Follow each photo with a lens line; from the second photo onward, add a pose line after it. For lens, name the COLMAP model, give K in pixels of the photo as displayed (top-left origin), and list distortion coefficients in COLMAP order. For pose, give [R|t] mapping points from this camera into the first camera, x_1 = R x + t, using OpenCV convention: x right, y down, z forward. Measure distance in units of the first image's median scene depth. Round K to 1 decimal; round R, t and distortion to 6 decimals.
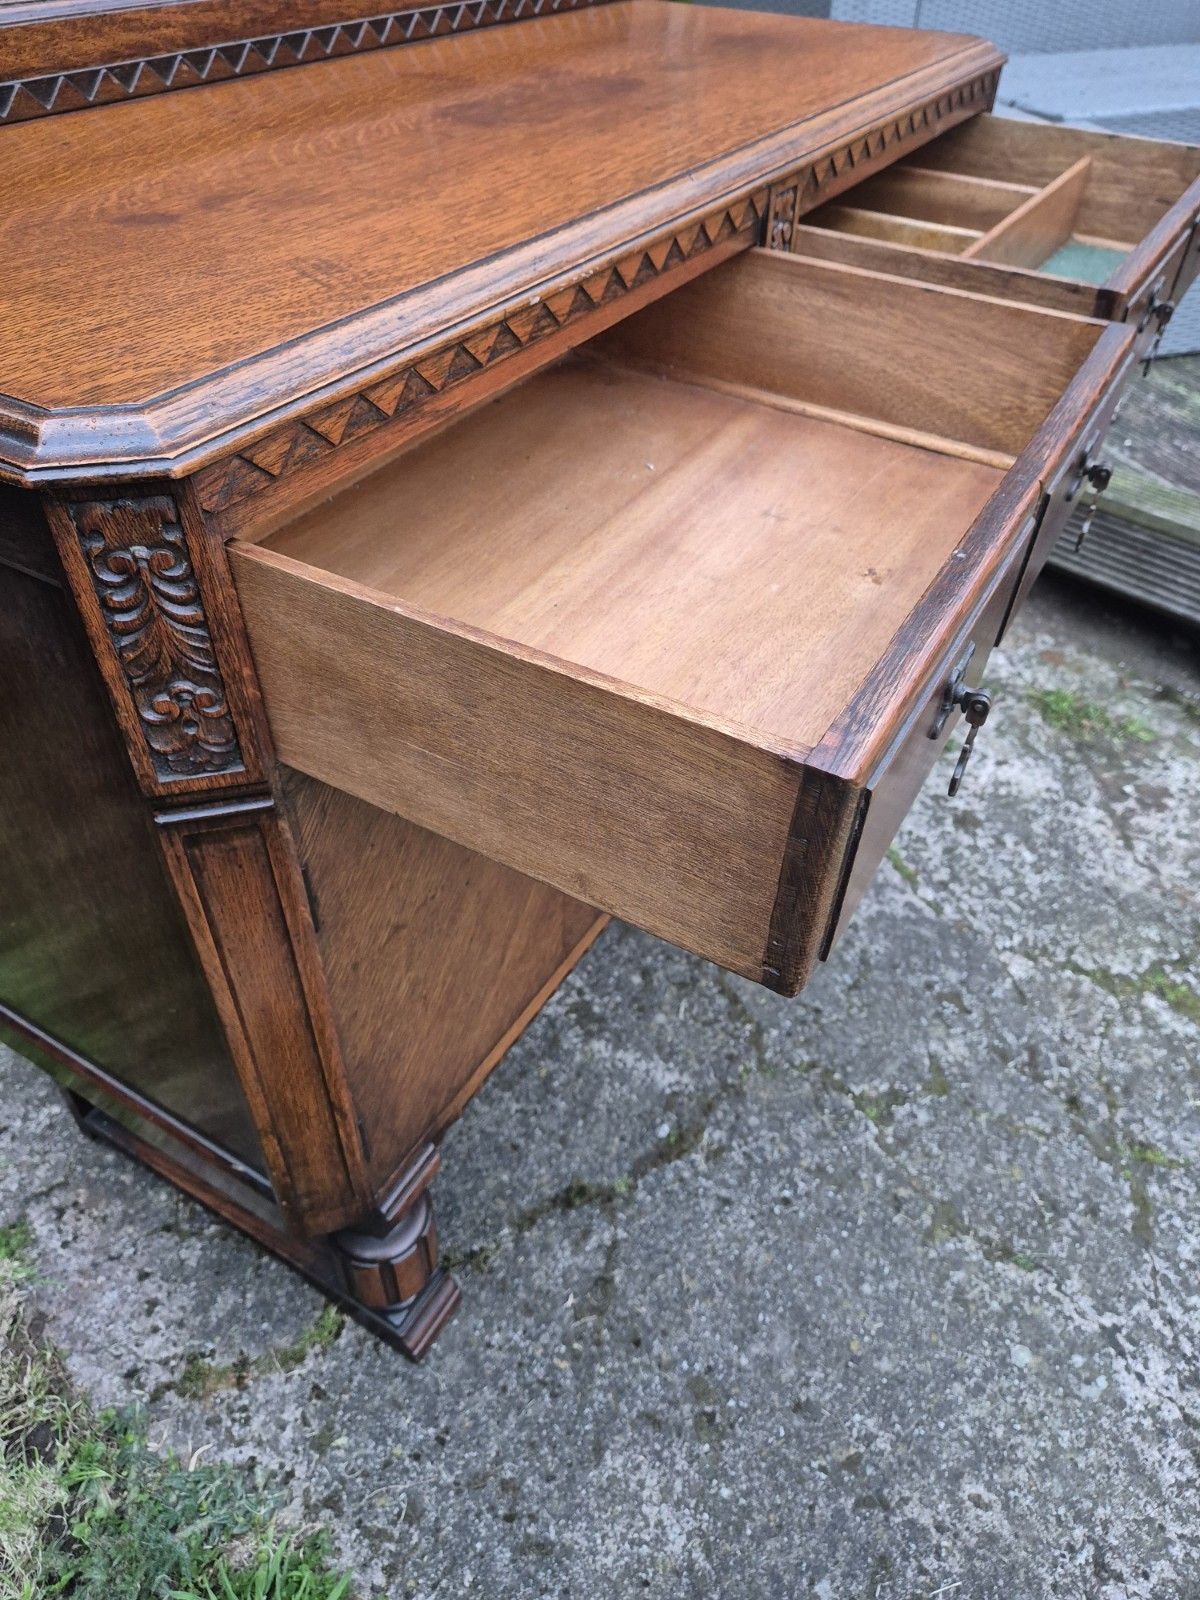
lens RADIAL K [[1082.7, 0, 606.4], [0, 1082.7, 784.0], [0, 0, 1]] dist [0.059700, -0.056373]
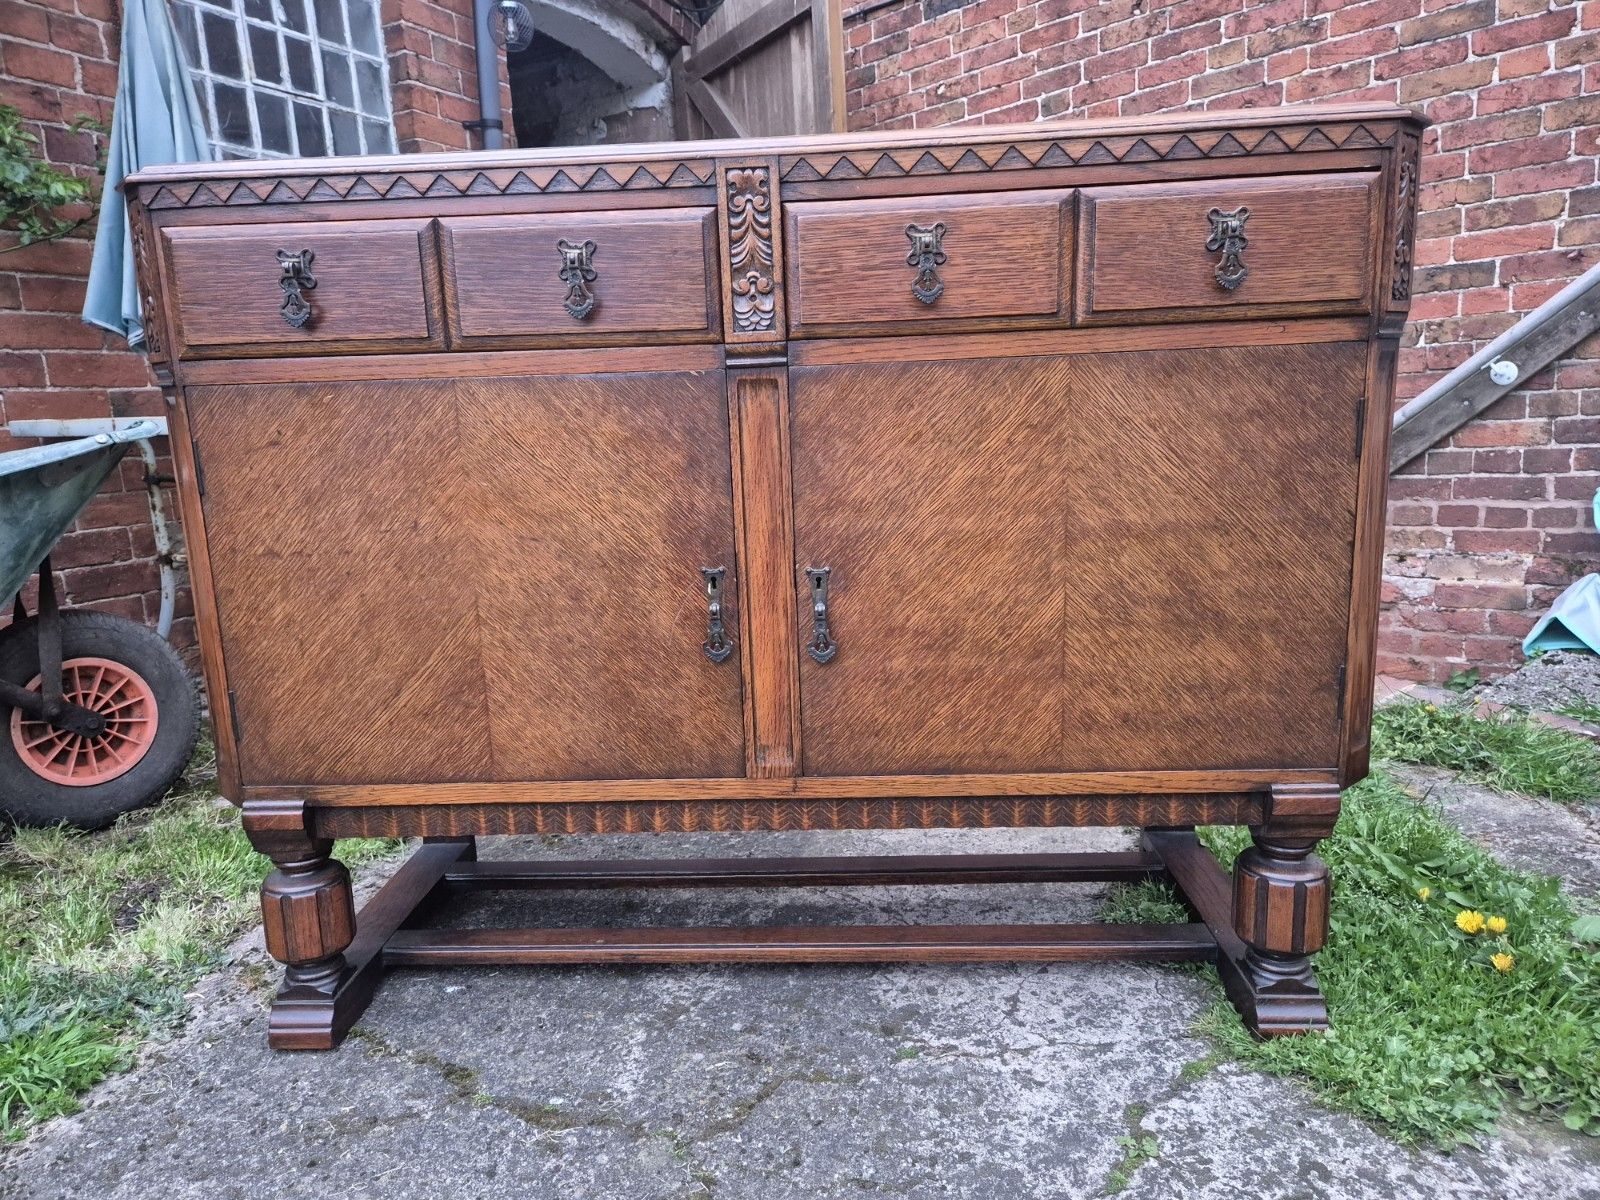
lens RADIAL K [[1082.7, 0, 792.6], [0, 1082.7, 606.8], [0, 0, 1]] dist [0.059700, -0.056373]
pose [[0.463456, 0.130960, -0.876389, 1.022344], [-0.551702, 0.816588, -0.169729, 0.035766], [0.693421, 0.562168, 0.450704, 0.578622]]
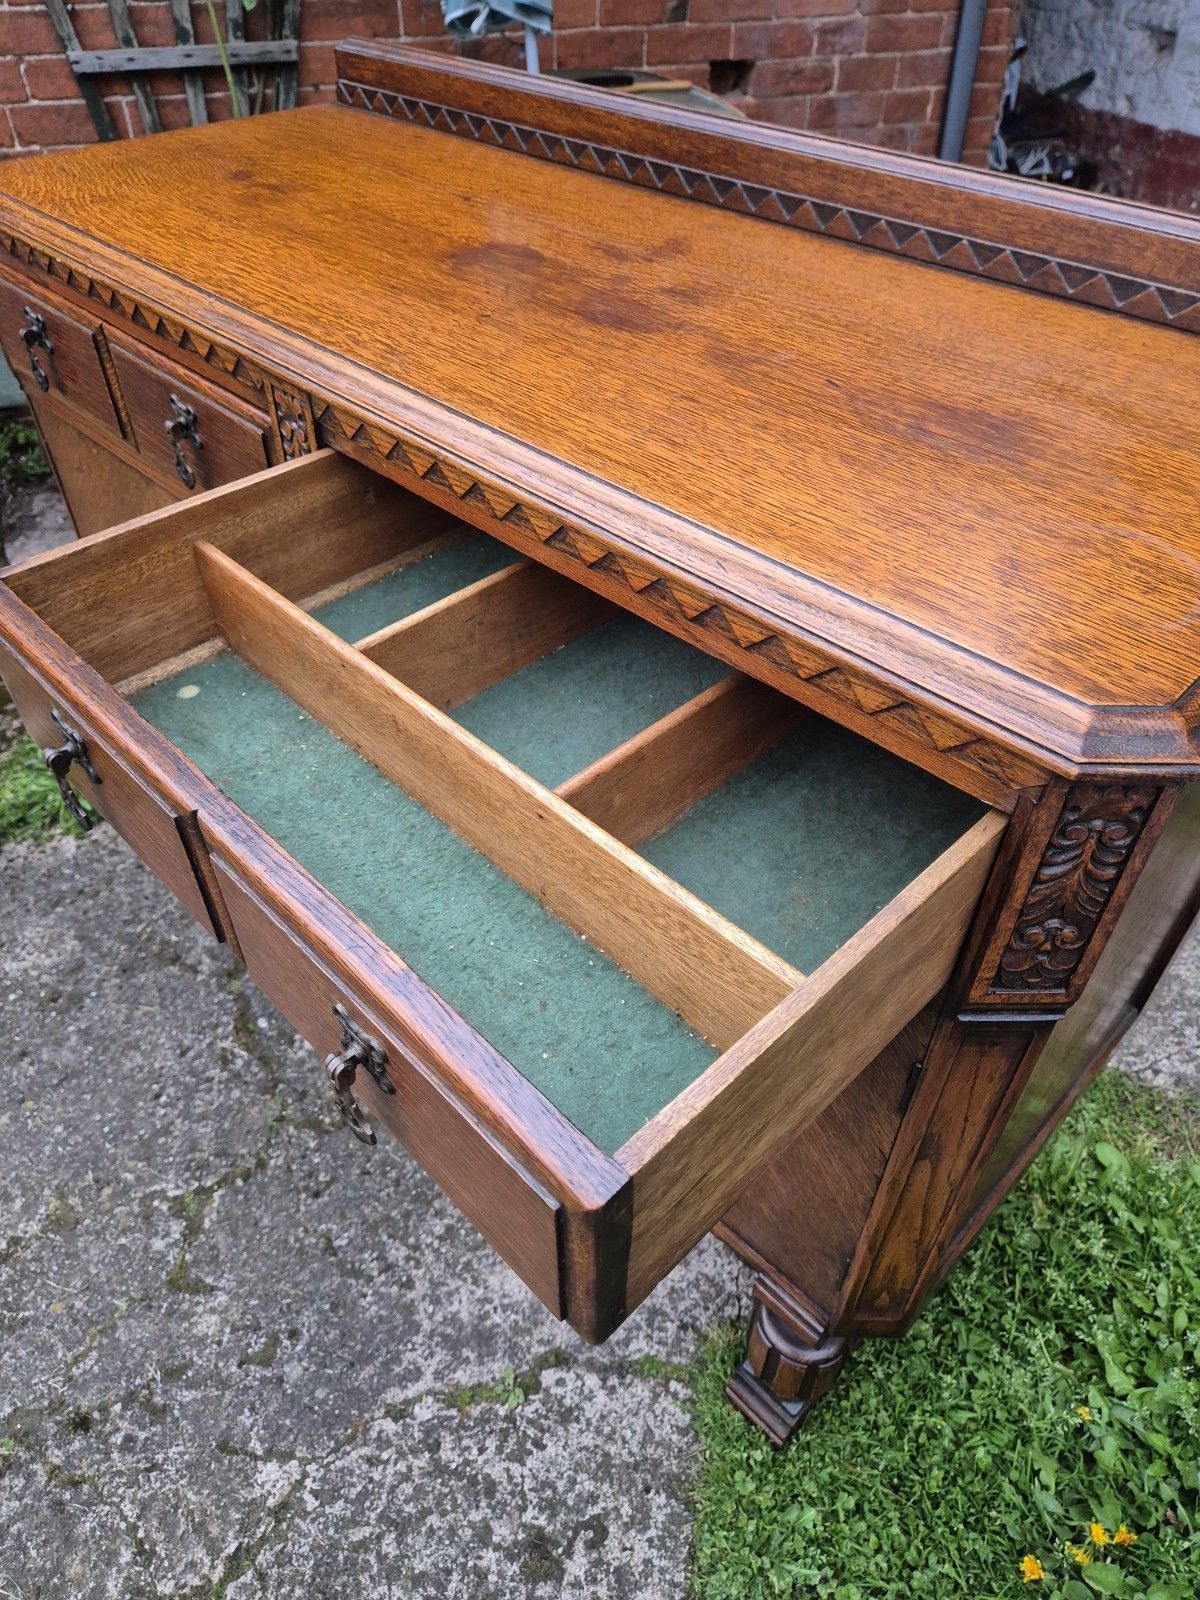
lens RADIAL K [[1082.7, 0, 589.5], [0, 1082.7, 780.3], [0, 0, 1]] dist [0.059700, -0.056373]
pose [[-0.245506, 0.635060, -0.732411, 0.769069], [-0.651522, 0.451354, 0.609752, -0.868895], [0.717806, 0.626880, 0.302946, 0.849245]]
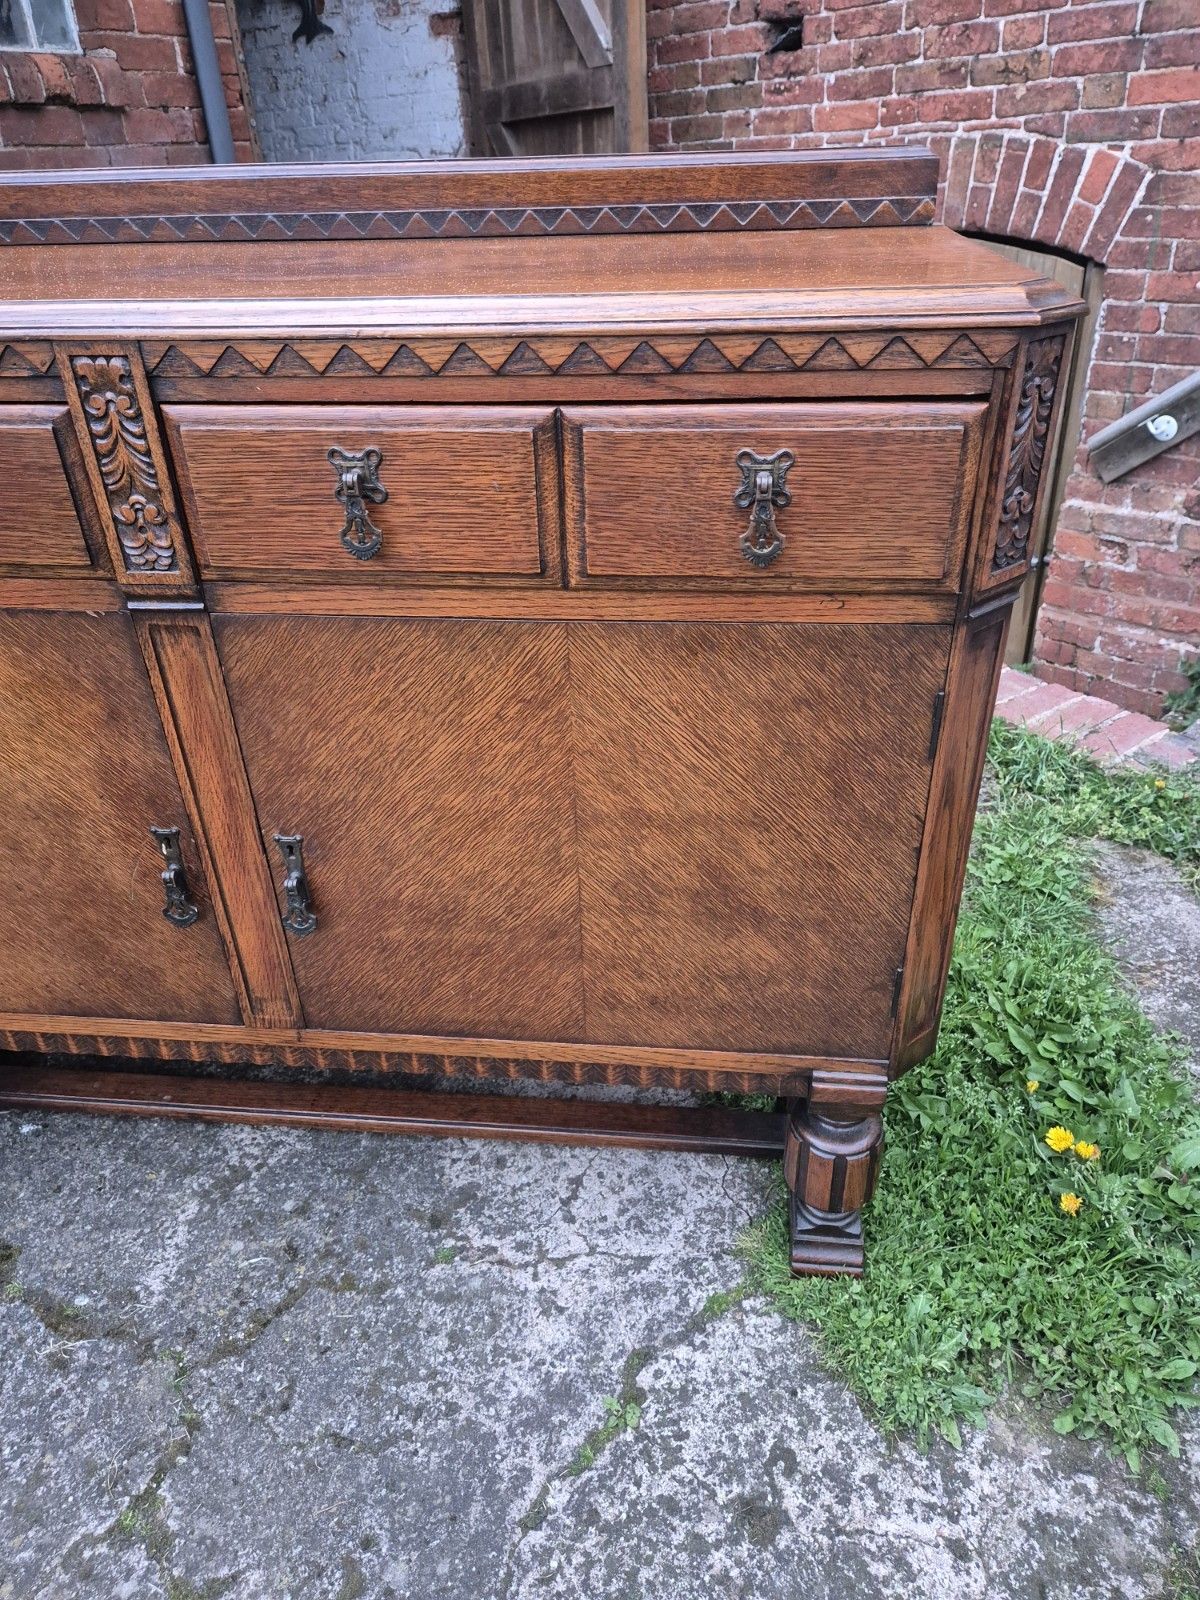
lens RADIAL K [[1082.7, 0, 609.8], [0, 1082.7, 791.1], [0, 0, 1]] dist [0.059700, -0.056373]
pose [[0.414463, 0.437824, -0.797829, 0.907212], [-0.577255, 0.804218, 0.141453, -0.474508], [0.703560, 0.401924, 0.586055, 0.697040]]
